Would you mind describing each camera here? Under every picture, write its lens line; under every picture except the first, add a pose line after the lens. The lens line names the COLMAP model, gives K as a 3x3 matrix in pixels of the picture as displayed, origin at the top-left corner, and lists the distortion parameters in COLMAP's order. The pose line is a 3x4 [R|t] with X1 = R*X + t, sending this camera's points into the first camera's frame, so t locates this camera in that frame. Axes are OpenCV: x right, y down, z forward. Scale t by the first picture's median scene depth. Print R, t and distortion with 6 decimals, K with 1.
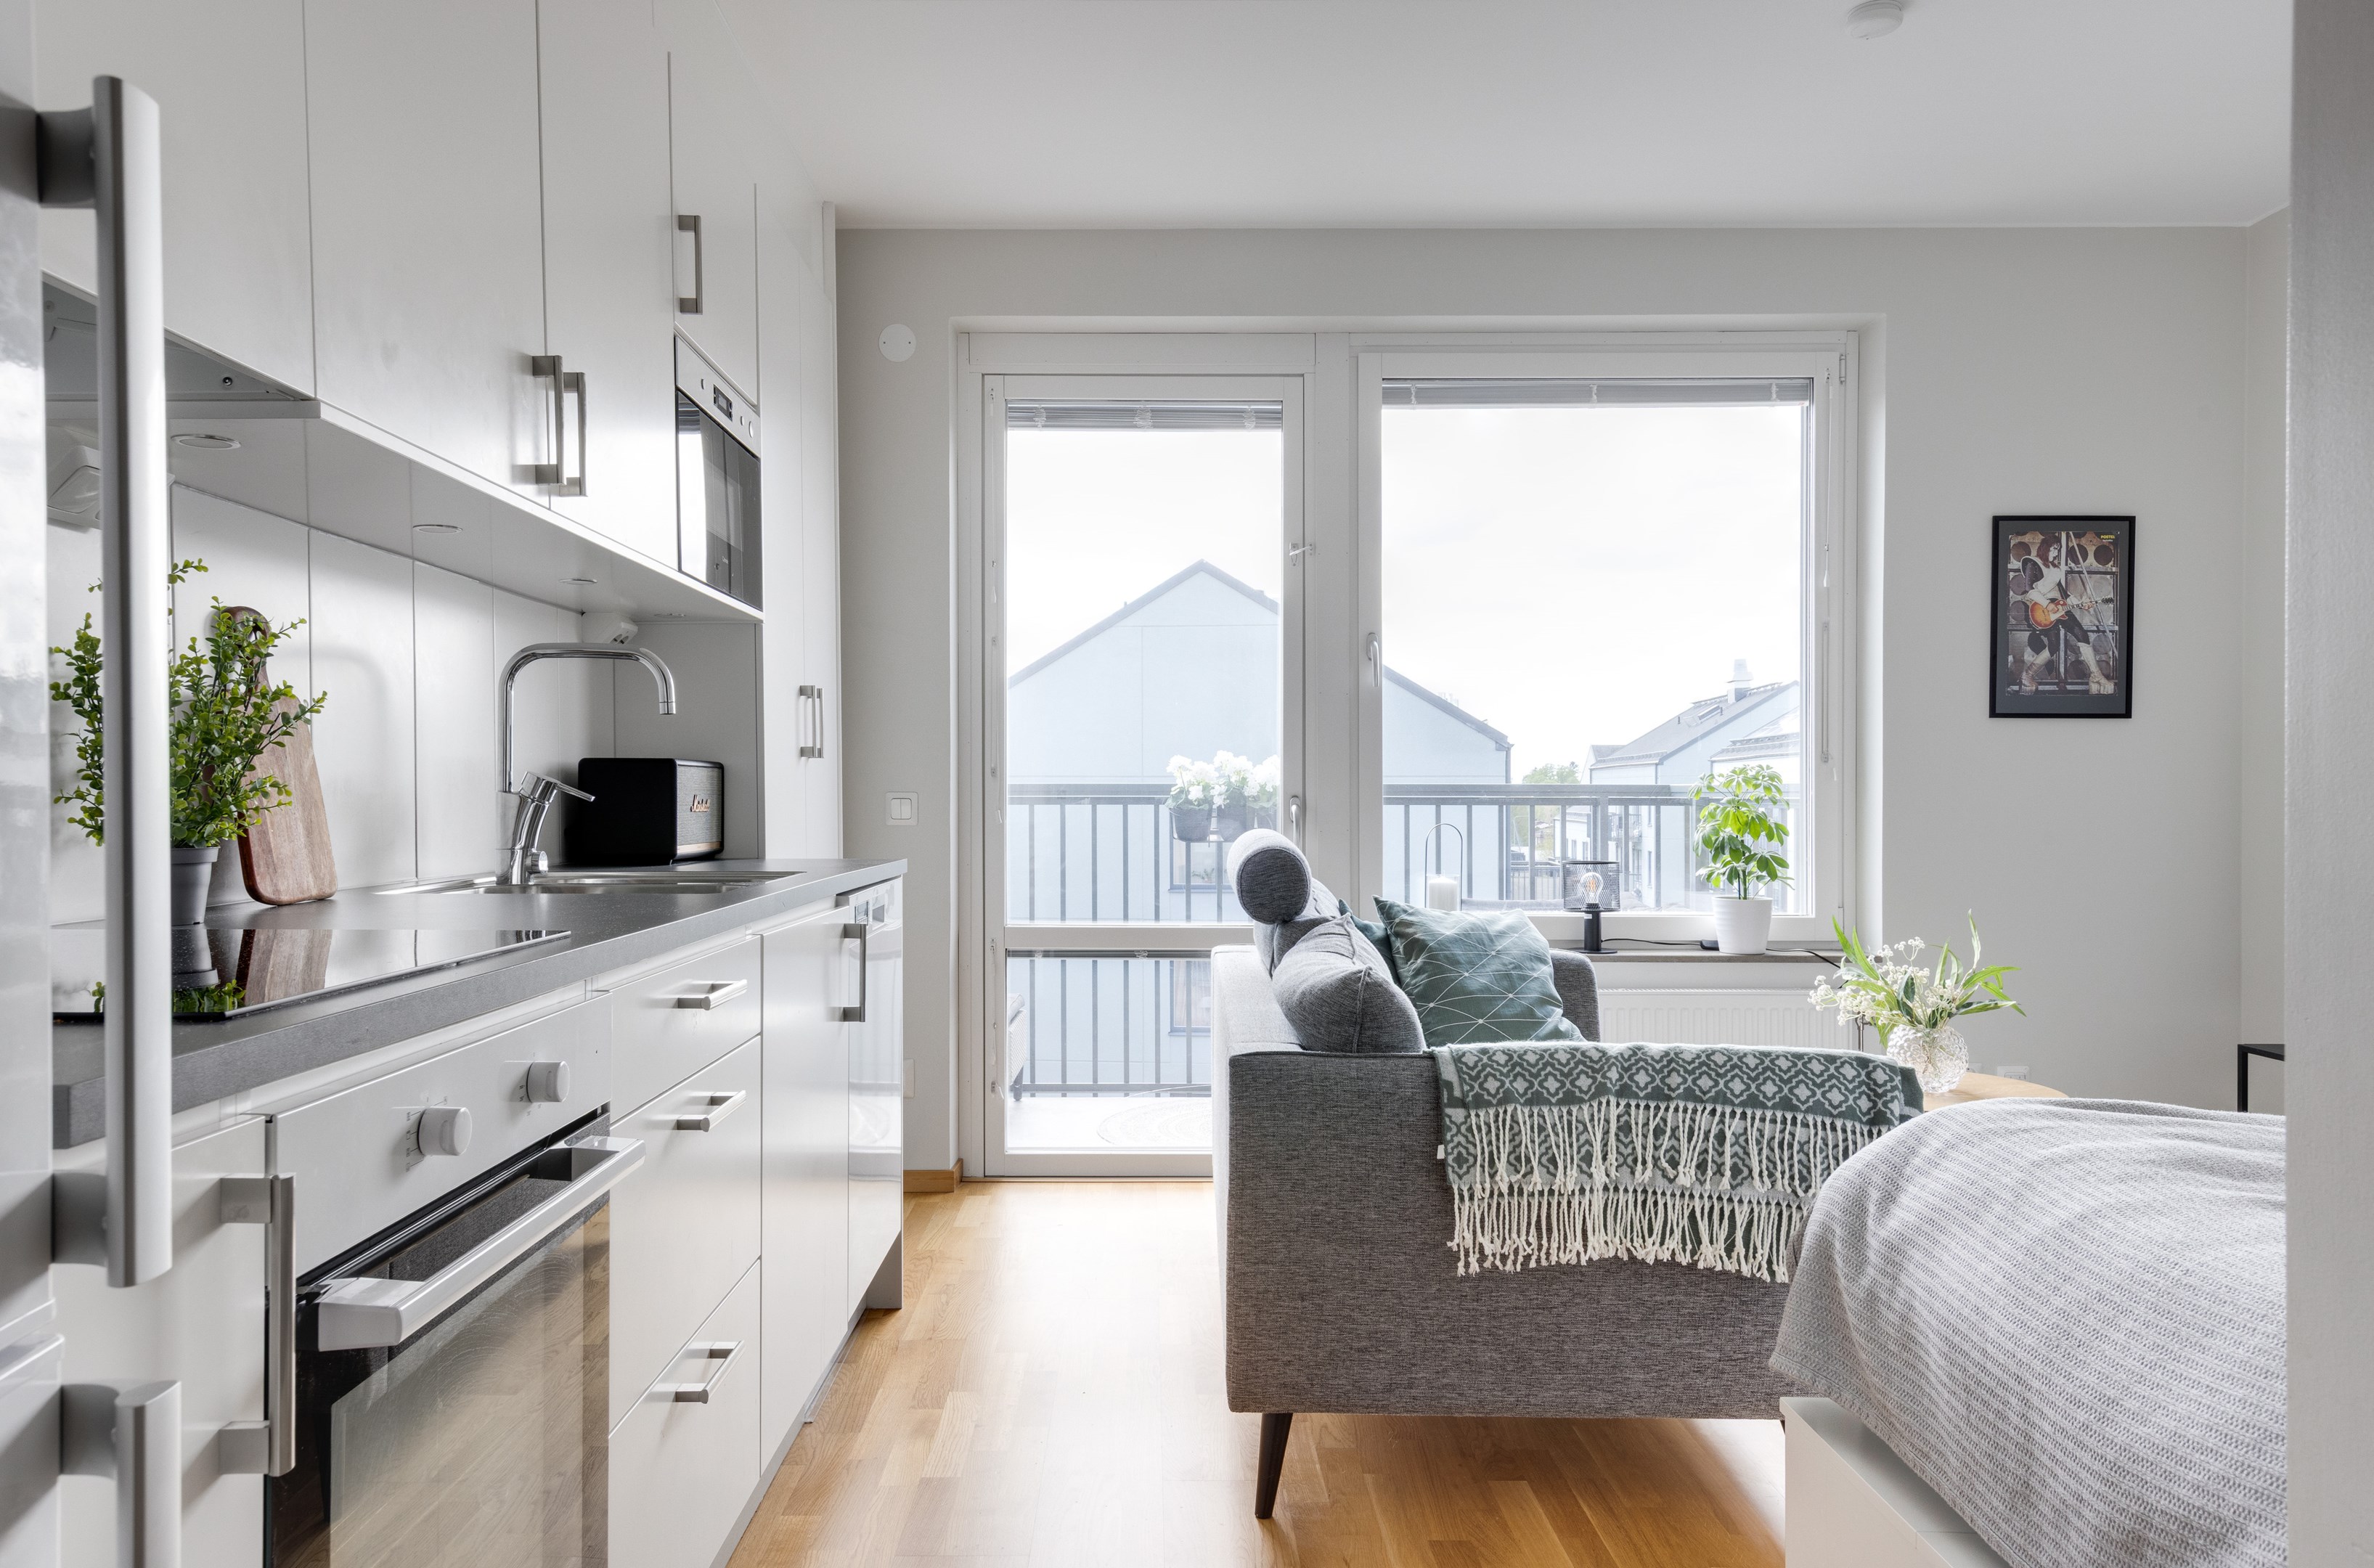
lens RADIAL K [[1701.1, 0, 1210.1], [0, 1701.1, 792.4], [0, 0, 1]] dist [0.036575, 0.005956]
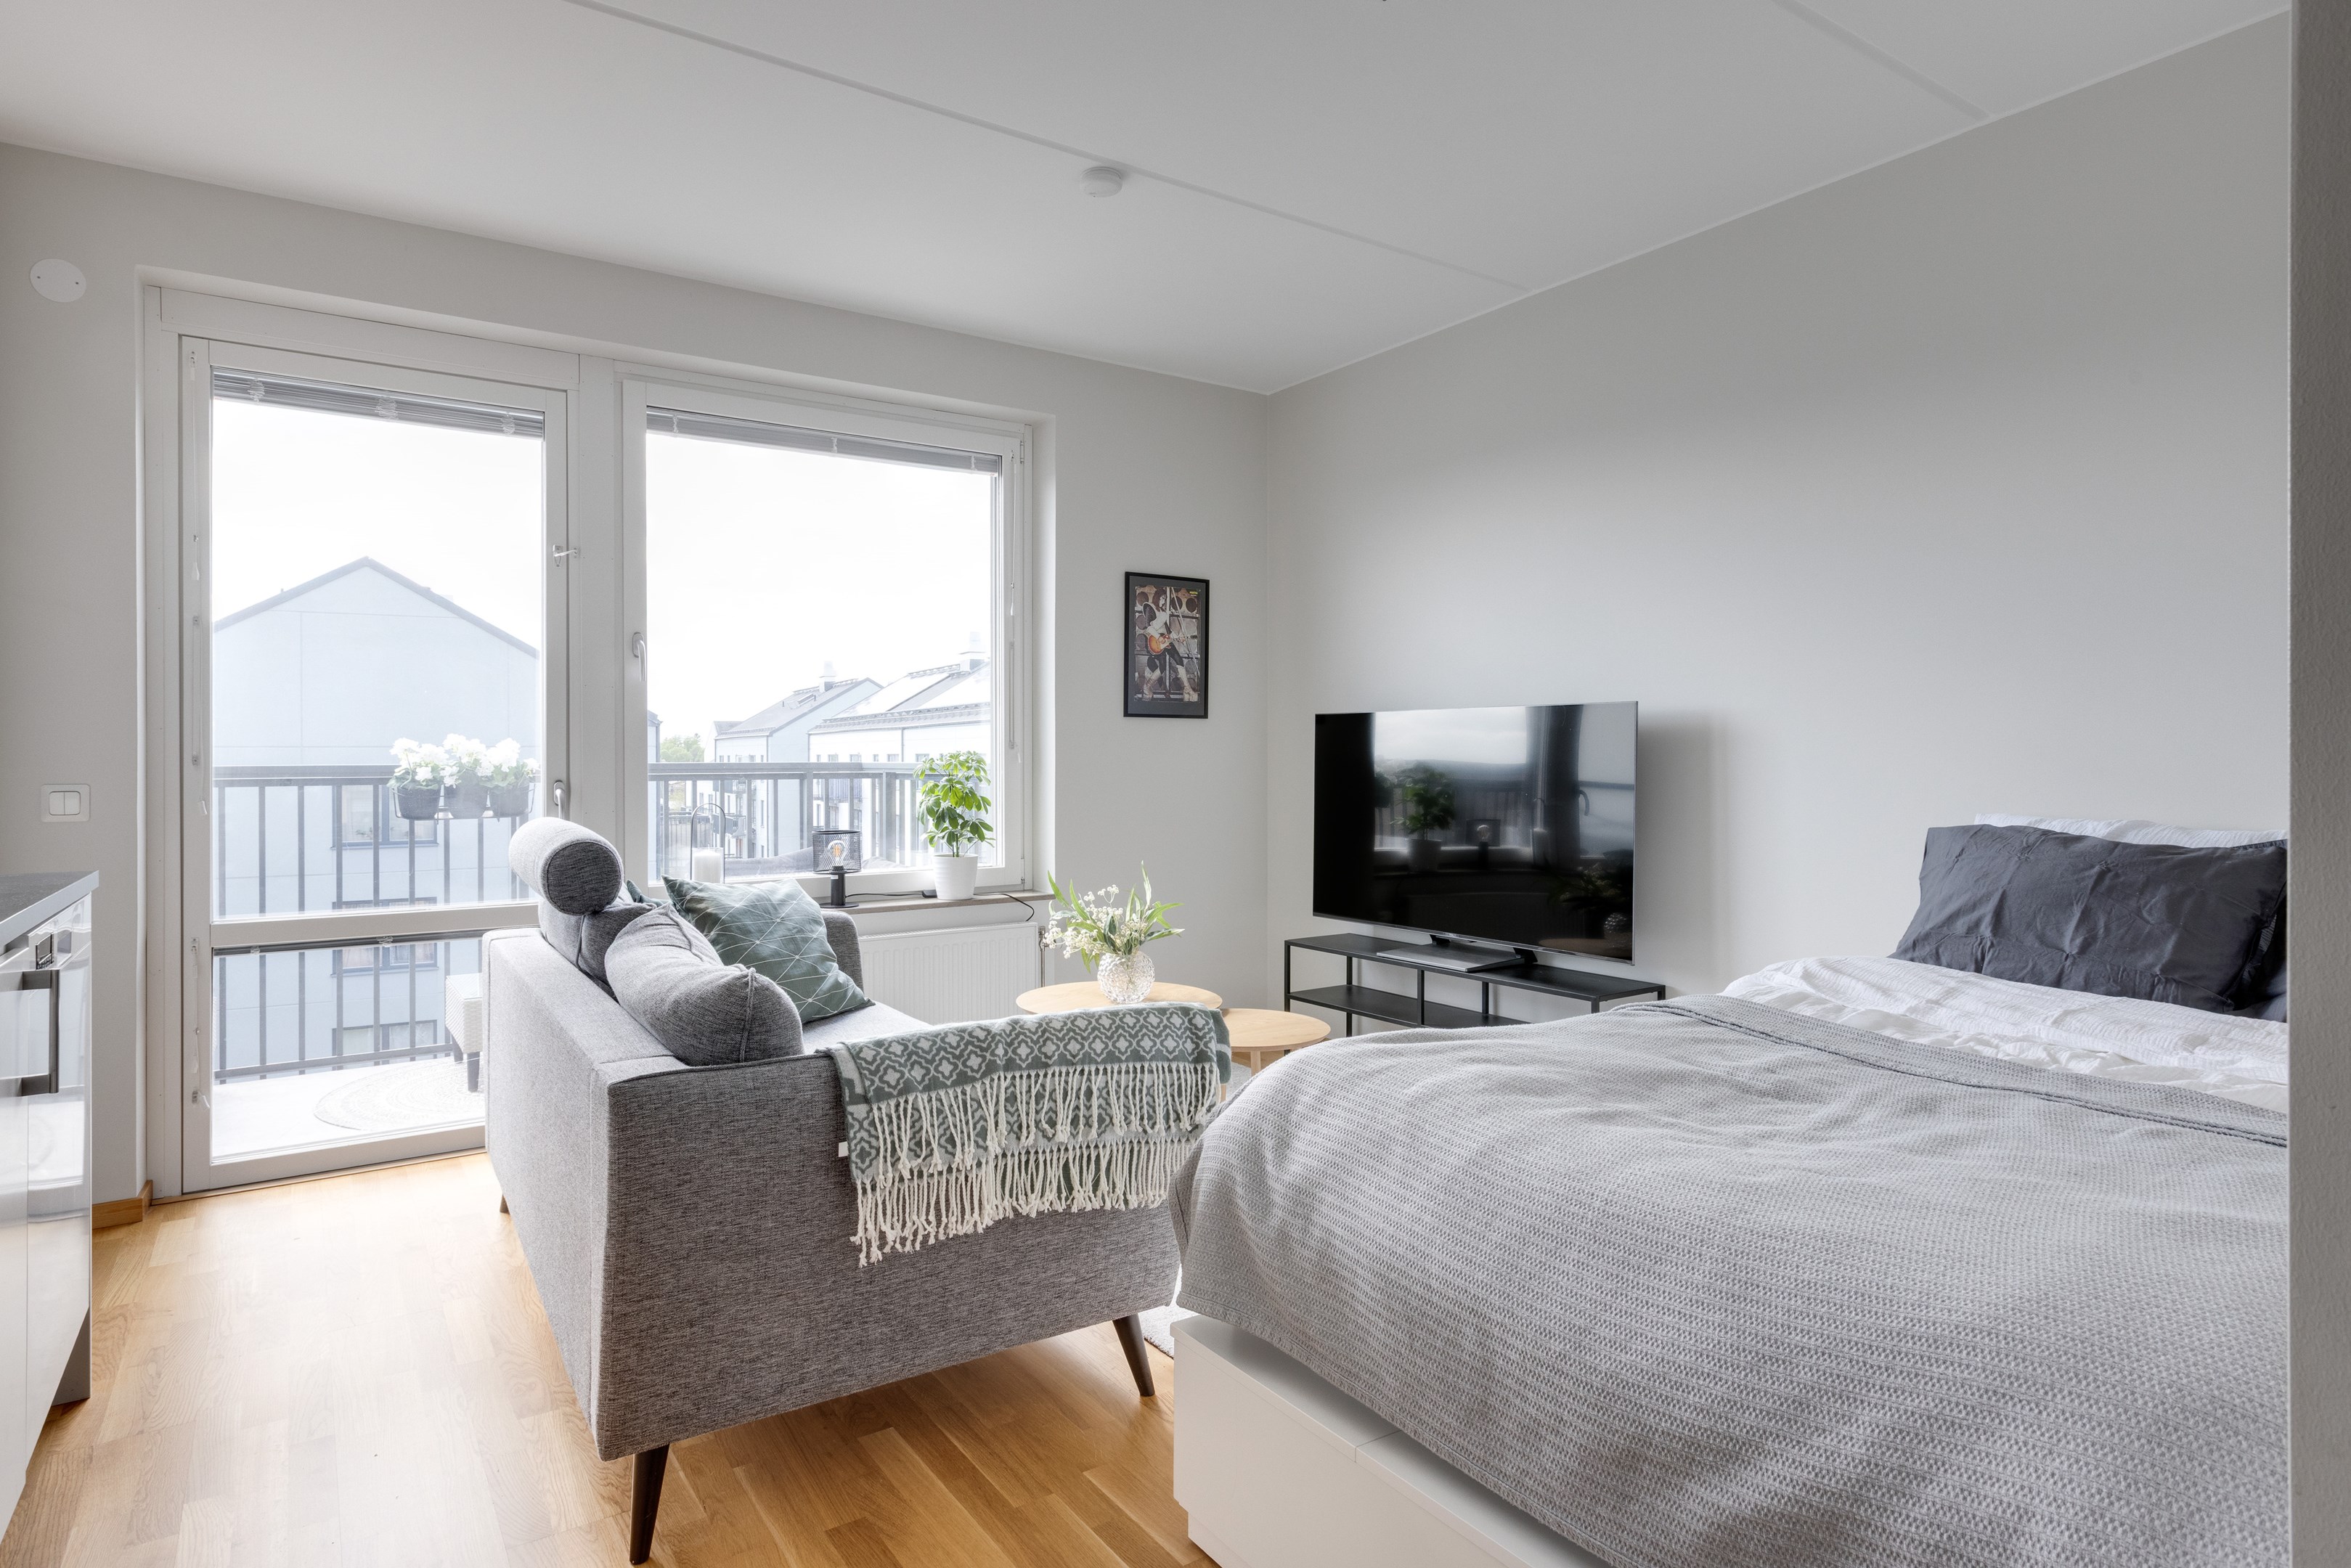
lens RADIAL K [[1249.9, 0, 1212.4], [0, 1249.9, 749.5], [0, 0, 1]] dist [0.013507, -0.001780]
pose [[0.834717, -0.002008, 0.550676, -0.058055], [0.006302, 0.999963, -0.005906, -0.014402], [-0.550643, 0.008400, 0.834698, 0.156199]]
